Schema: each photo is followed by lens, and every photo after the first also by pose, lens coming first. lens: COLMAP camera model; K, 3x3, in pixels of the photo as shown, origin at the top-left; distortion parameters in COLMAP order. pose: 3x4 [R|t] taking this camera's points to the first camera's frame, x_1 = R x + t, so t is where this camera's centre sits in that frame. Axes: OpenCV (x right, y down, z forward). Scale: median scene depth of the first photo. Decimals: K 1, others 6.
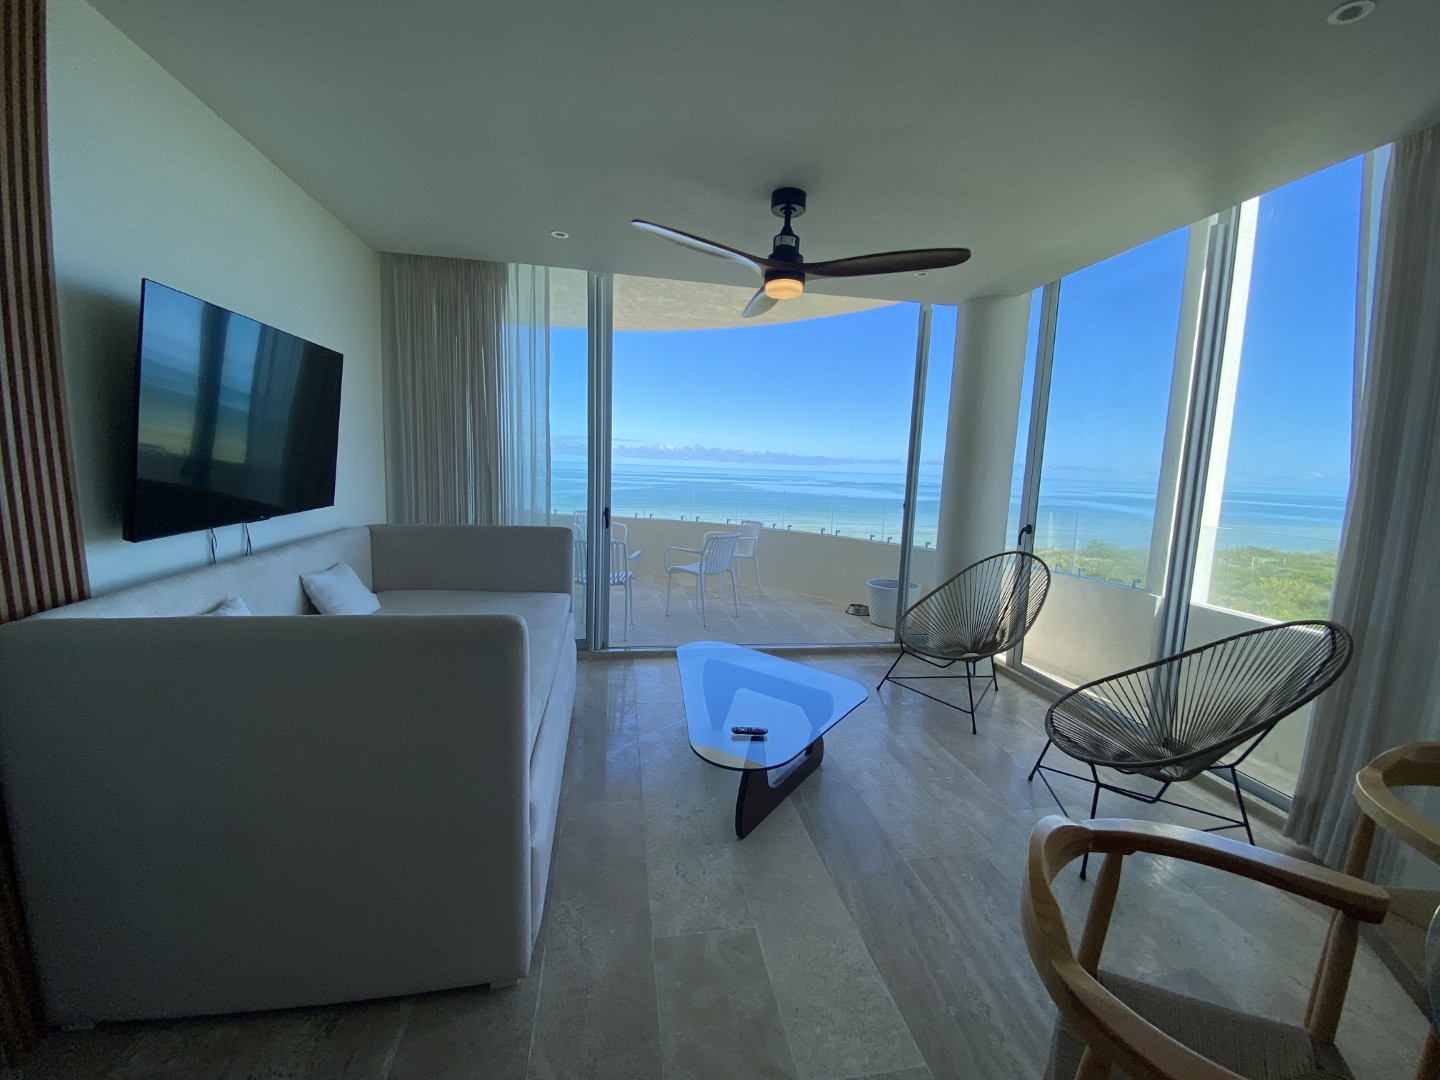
lens RADIAL K [[577.0, 0, 725.6], [0, 577.0, 542.6], [0, 0, 1]] dist [0.079086, -0.019550]
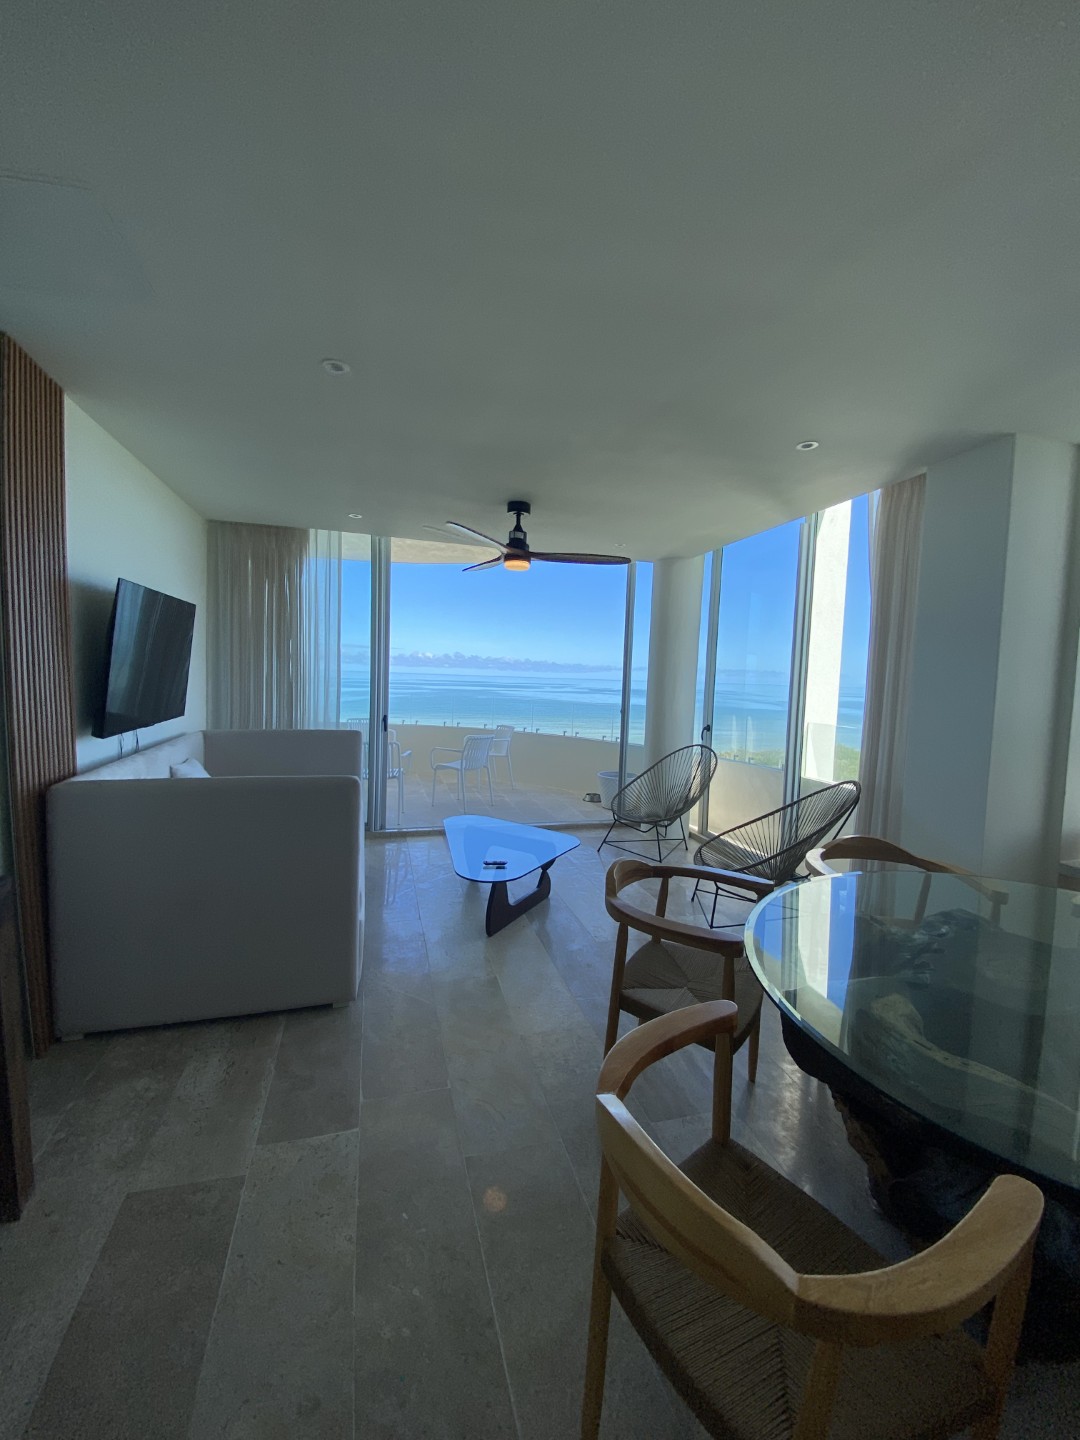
lens RADIAL K [[577.0, 0, 545.7], [0, 577.0, 716.8], [0, 0, 1]] dist [0.079086, -0.019550]
pose [[0.994645, -0.010163, 0.102850, 0.011981], [0.016011, 0.998292, -0.056189, 0.020785], [-0.102103, 0.057534, 0.993109, -0.299762]]
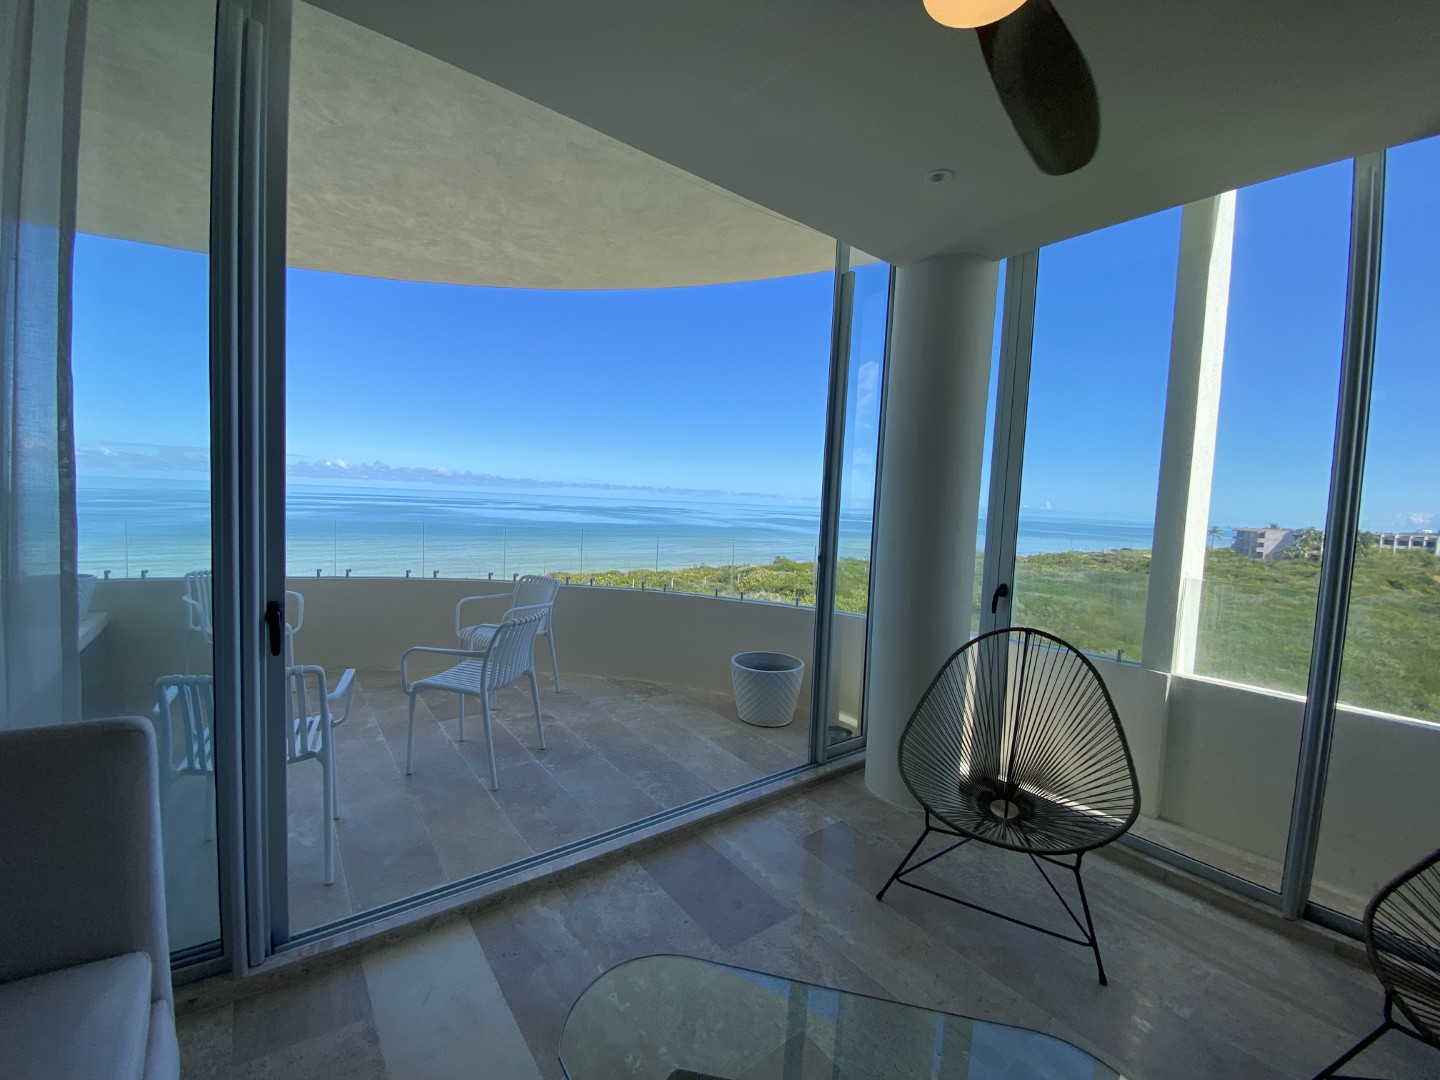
lens RADIAL K [[586.5, 0, 712.8], [0, 586.5, 540.2], [0, 0, 1]] dist [0.021432, -0.021062]
pose [[0.893947, -0.027025, 0.447358, -0.124168], [0.047159, 0.998311, -0.033928, -0.078529], [-0.445686, 0.051427, 0.893711, 0.541186]]
